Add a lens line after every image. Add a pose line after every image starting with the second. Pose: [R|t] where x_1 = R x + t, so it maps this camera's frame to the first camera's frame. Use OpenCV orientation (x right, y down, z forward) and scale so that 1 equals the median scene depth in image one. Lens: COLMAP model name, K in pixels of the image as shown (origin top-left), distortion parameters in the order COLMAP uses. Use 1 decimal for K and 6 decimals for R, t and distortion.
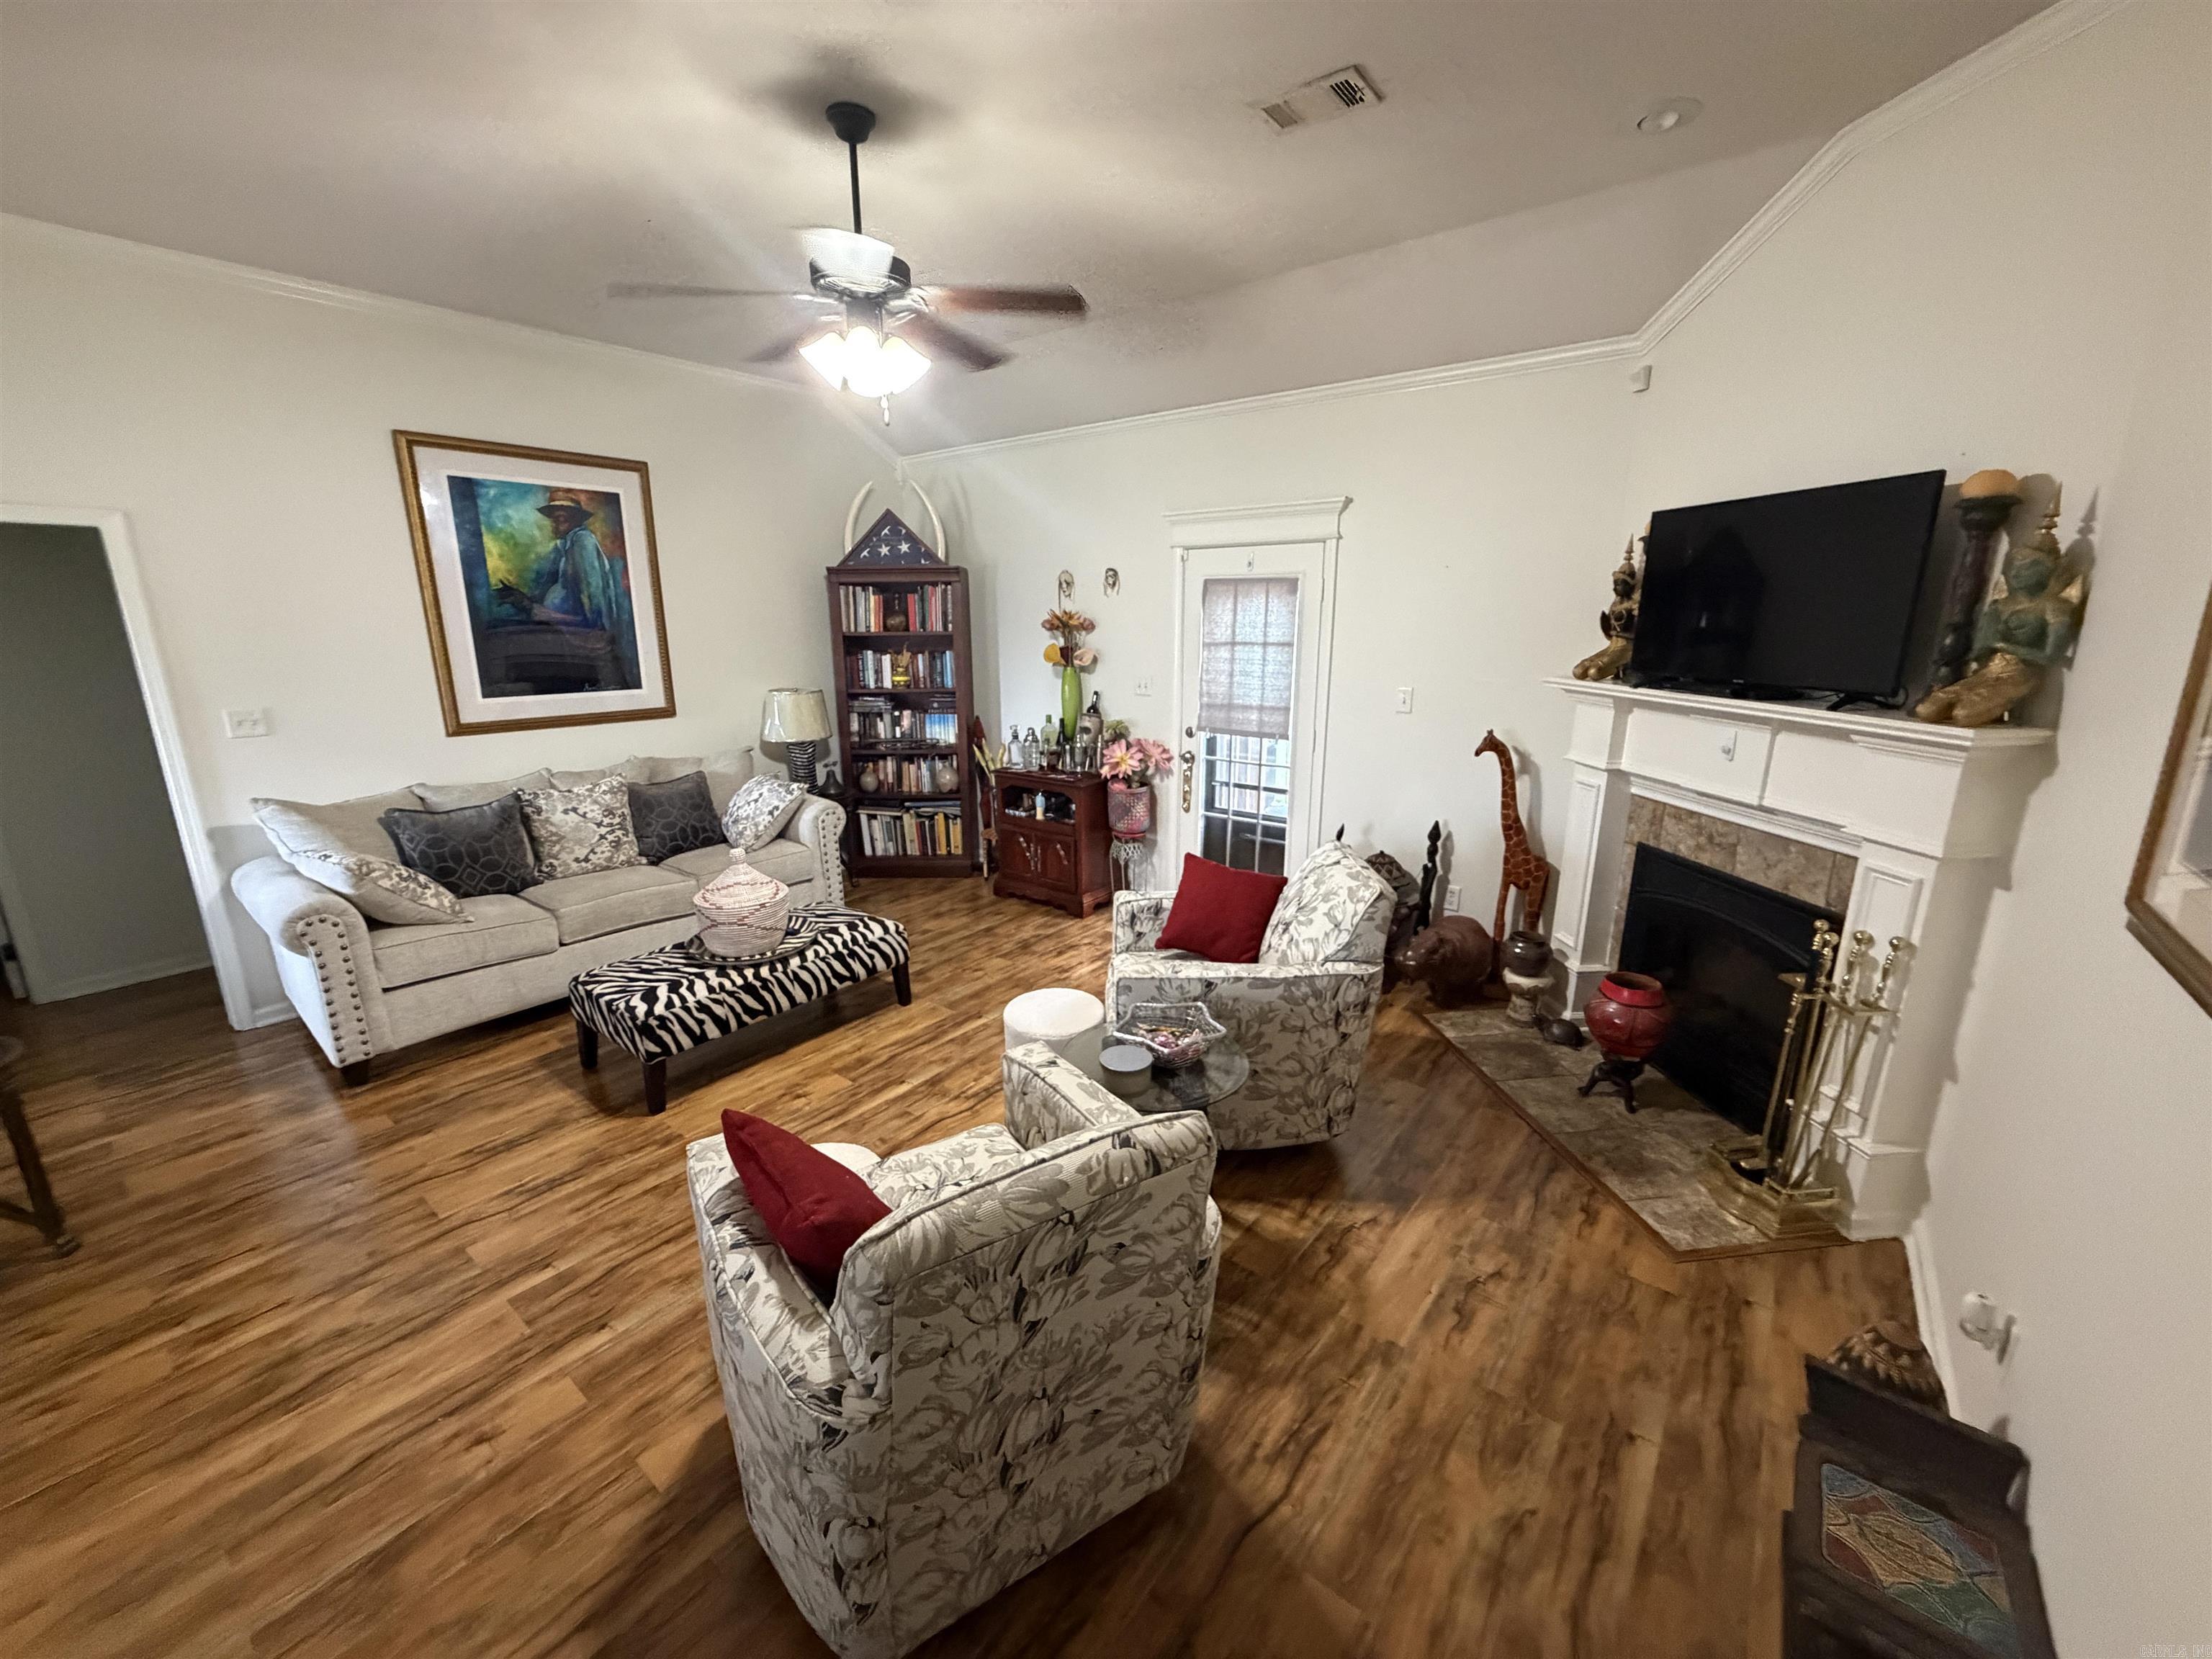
lens RADIAL K [[881.1, 0, 1100.5], [0, 881.1, 834.5], [0, 0, 1]] dist [0.000064, -0.000255]
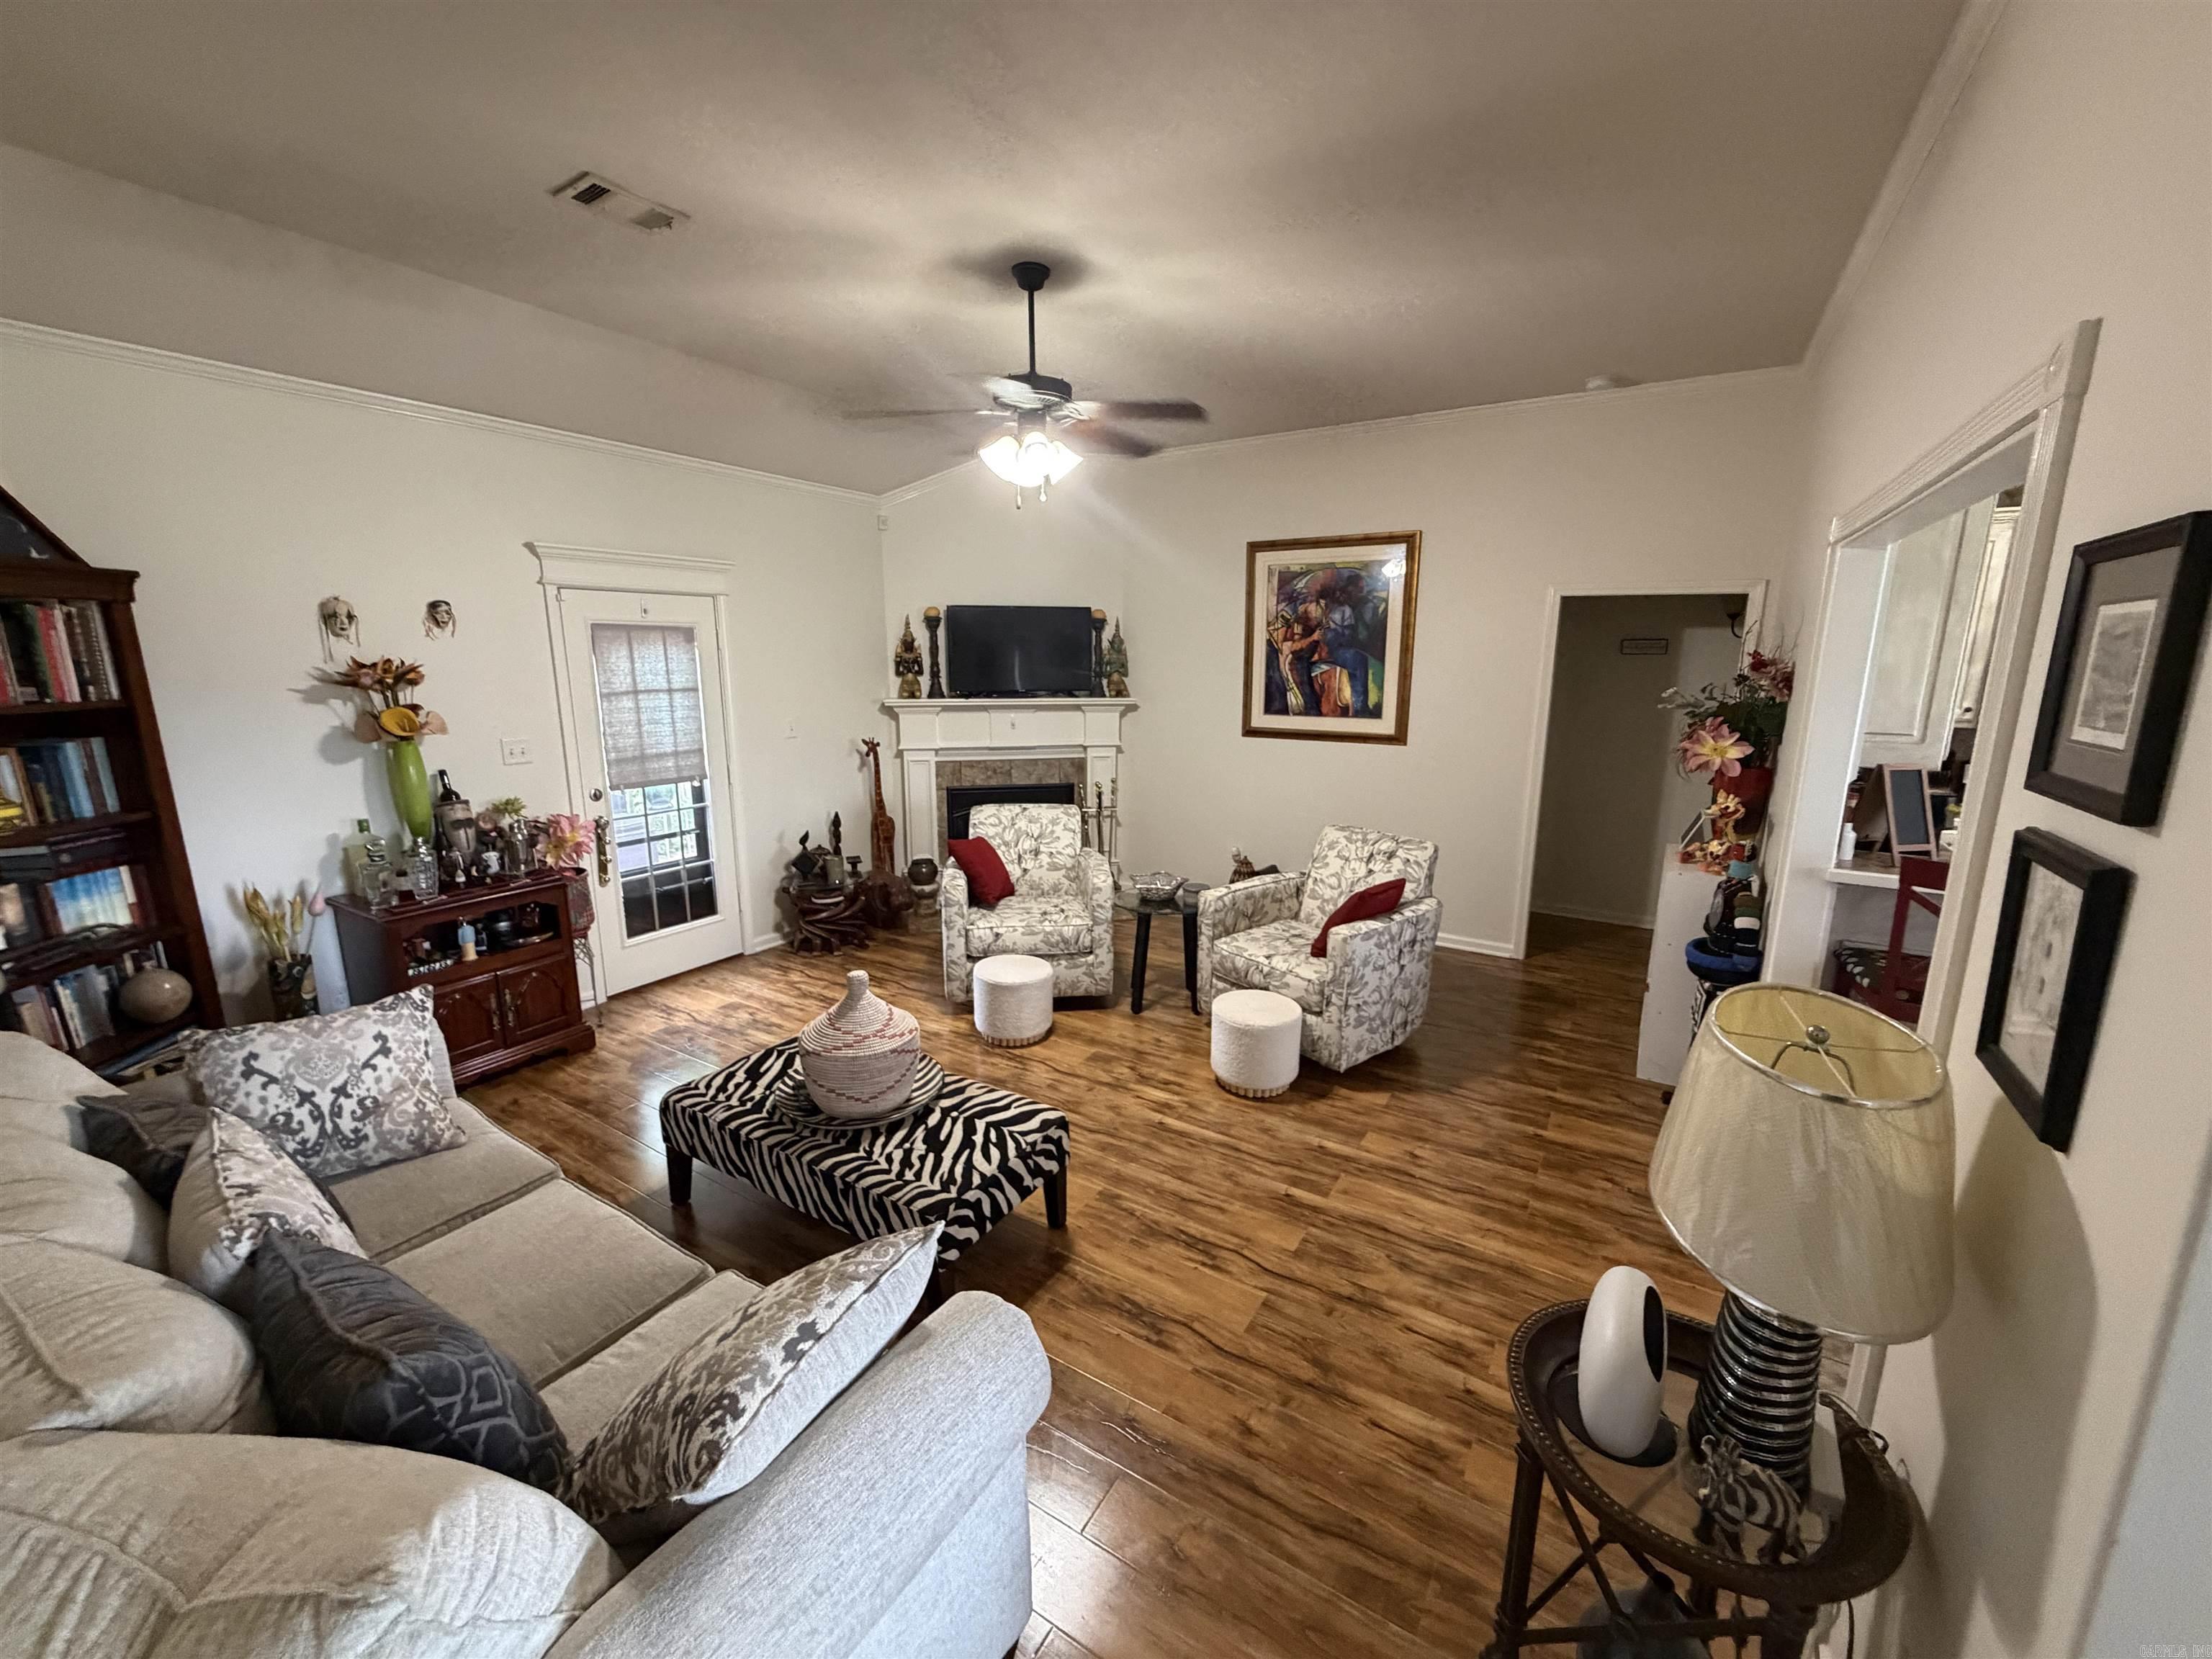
lens RADIAL K [[881.1, 0, 1103.0], [0, 881.1, 832.5], [0, 0, 1]] dist [0.000064, -0.000255]
pose [[-0.110936, -0.194642, 0.974581, -0.887883], [0.241505, 0.945960, 0.216416, -0.161758], [-0.964038, 0.259374, -0.057934, 0.624599]]
